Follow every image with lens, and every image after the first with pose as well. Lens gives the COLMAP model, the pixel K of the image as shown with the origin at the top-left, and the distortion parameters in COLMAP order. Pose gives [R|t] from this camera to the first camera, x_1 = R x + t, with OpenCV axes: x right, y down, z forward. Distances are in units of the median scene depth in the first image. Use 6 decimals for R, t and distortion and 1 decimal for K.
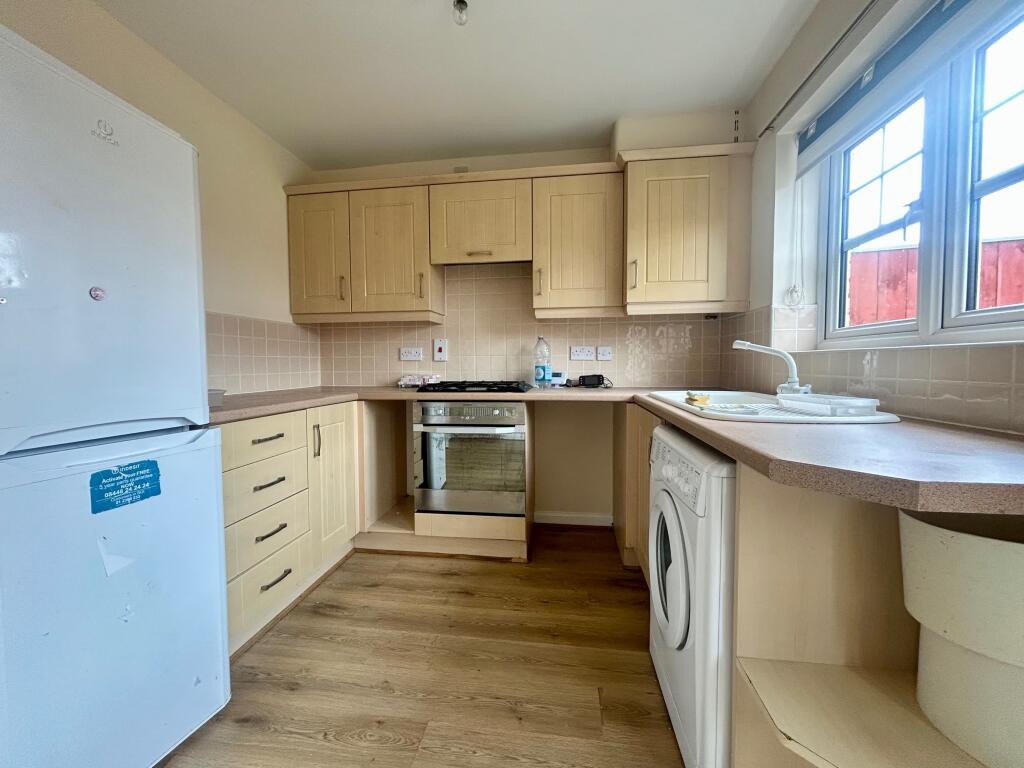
lens RADIAL K [[416.1, 0, 508.2], [0, 416.1, 381.1], [0, 0, 1]] dist [0.001934, -0.000051]
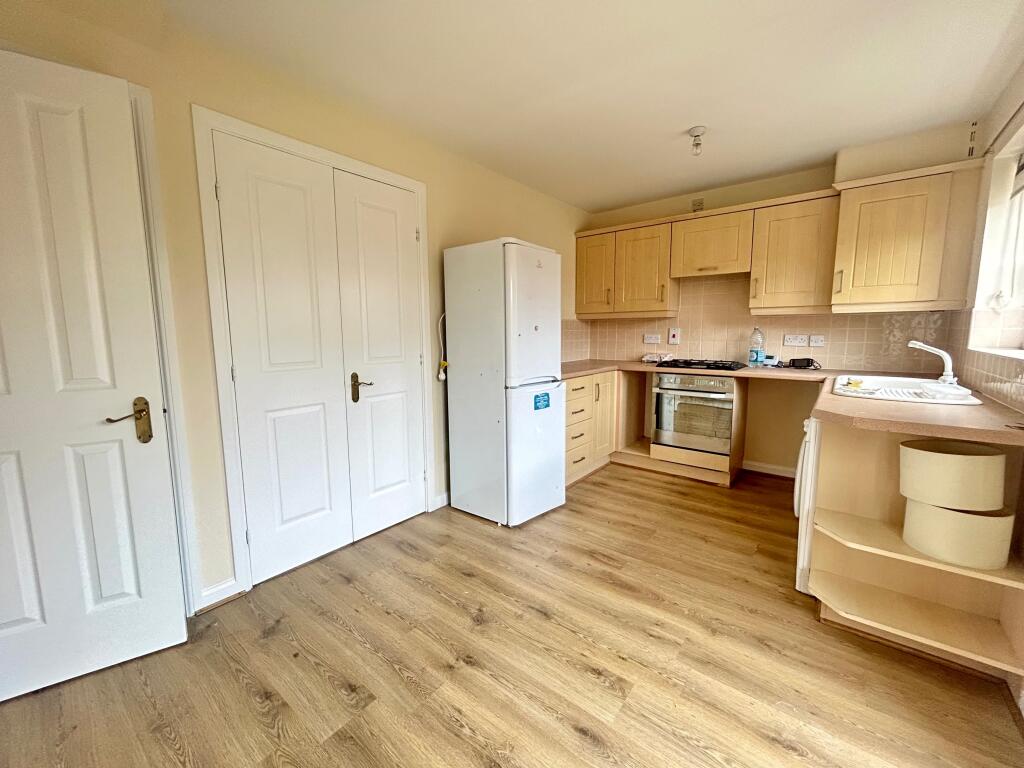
lens RADIAL K [[416.1, 0, 508.2], [0, 416.1, 381.1], [0, 0, 1]] dist [0.001934, -0.000051]
pose [[0.857786, 0.062540, -0.510188, 0.096321], [-0.020243, 0.995911, 0.088045, -0.043877], [0.513608, -0.065196, 0.855544, -0.577940]]
